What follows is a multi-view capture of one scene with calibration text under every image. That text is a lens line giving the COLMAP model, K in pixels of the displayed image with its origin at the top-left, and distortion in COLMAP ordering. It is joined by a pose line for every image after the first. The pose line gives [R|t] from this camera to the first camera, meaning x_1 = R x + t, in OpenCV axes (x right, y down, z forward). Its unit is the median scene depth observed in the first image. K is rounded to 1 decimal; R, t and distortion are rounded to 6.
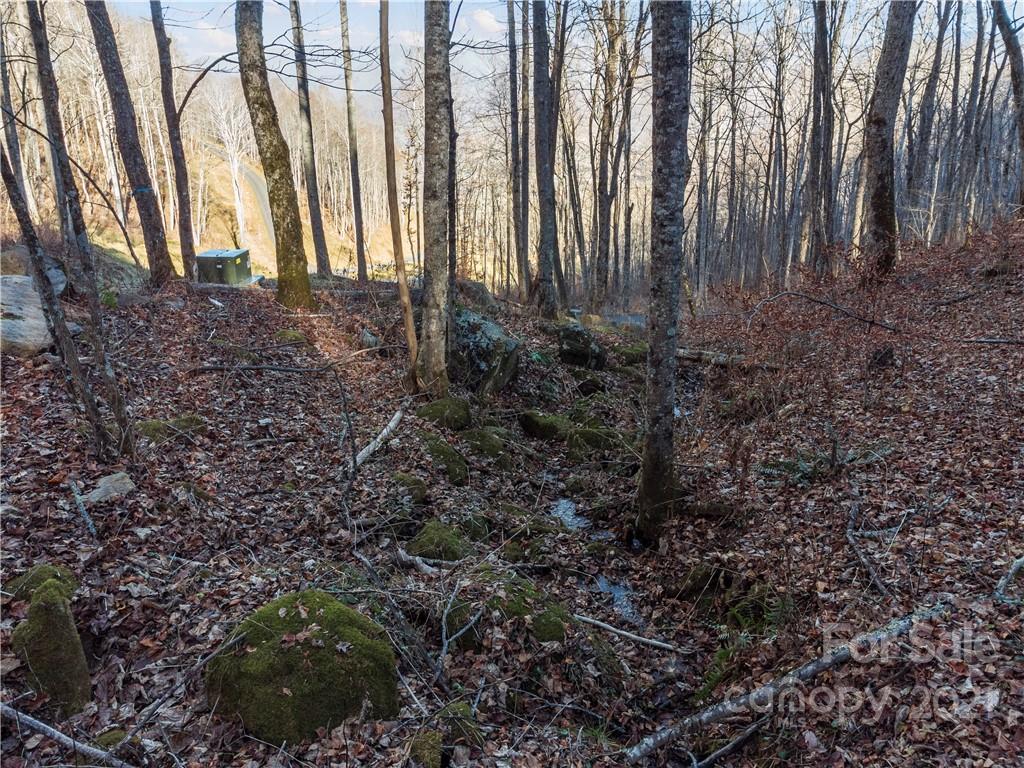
lens RADIAL K [[764.7, 0, 508.8], [0, 764.7, 384.8], [0, 0, 1]] dist [0.023807, -0.002148]
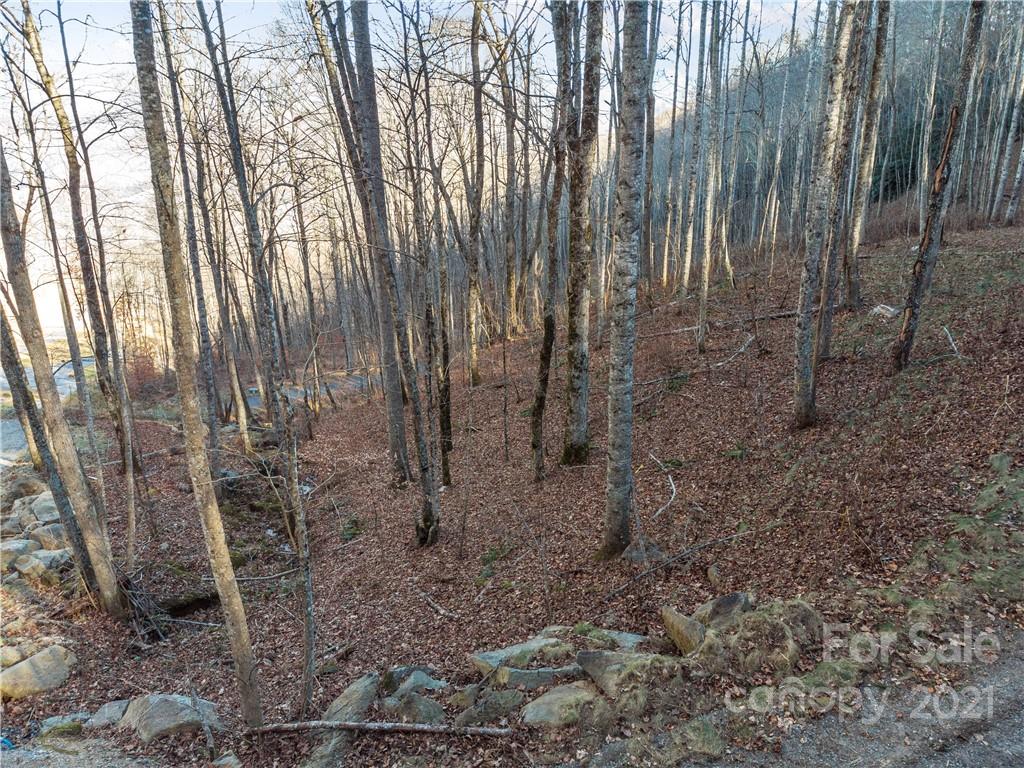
lens RADIAL K [[764.7, 0, 508.8], [0, 764.7, 384.8], [0, 0, 1]] dist [0.023807, -0.002148]
pose [[0.908523, -0.138272, 0.394294, -0.220498], [0.150333, 0.988635, 0.000304, -0.332806], [-0.389855, 0.059000, 0.918984, -2.649273]]
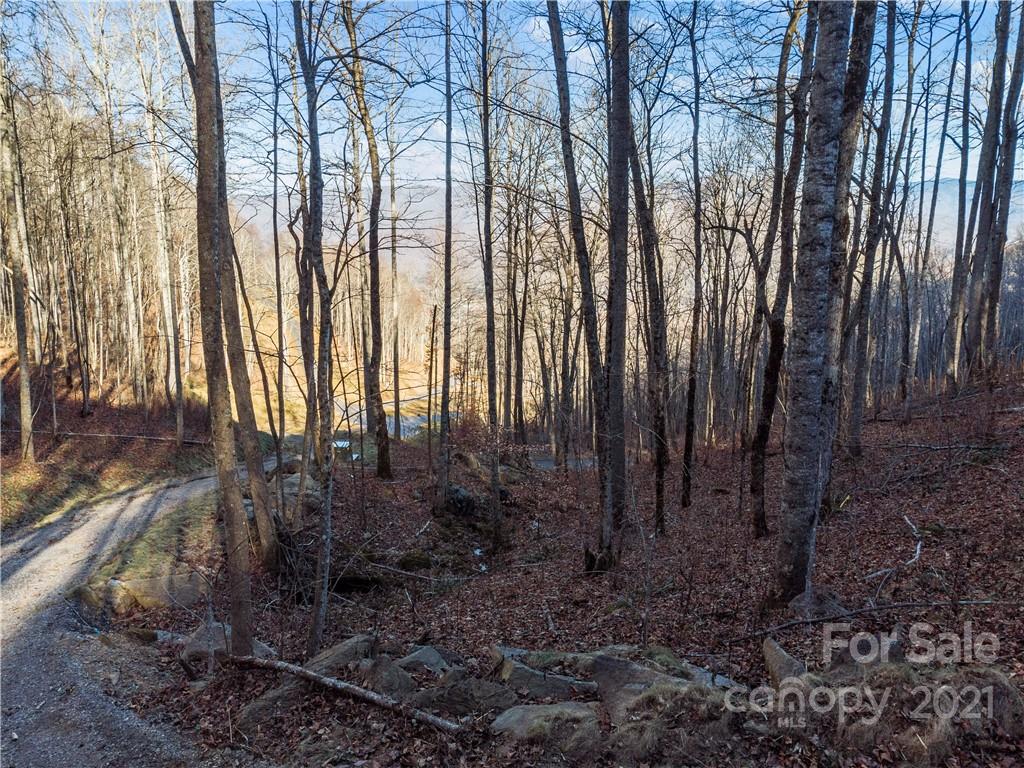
lens RADIAL K [[764.6, 0, 509.5], [0, 764.6, 381.4], [0, 0, 1]] dist [0.018915, 0.000448]
pose [[0.999712, 0.014255, -0.019300, 0.262891], [-0.017238, 0.986229, -0.164487, -0.022078], [0.016689, 0.164772, 0.986190, -2.394163]]
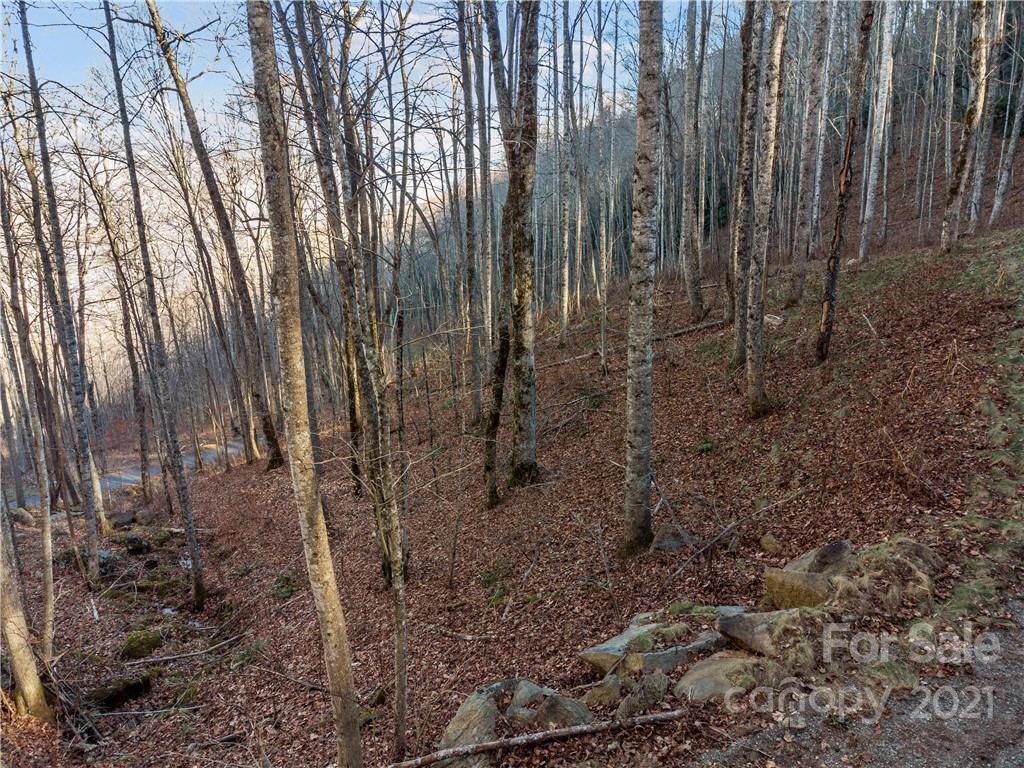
lens RADIAL K [[764.7, 0, 508.8], [0, 764.7, 384.8], [0, 0, 1]] dist [0.023807, -0.002148]
pose [[0.768109, -0.160976, 0.619754, -0.614697], [0.237353, 0.970511, -0.042088, -0.248319], [-0.594703, 0.179428, 0.783667, -2.275747]]
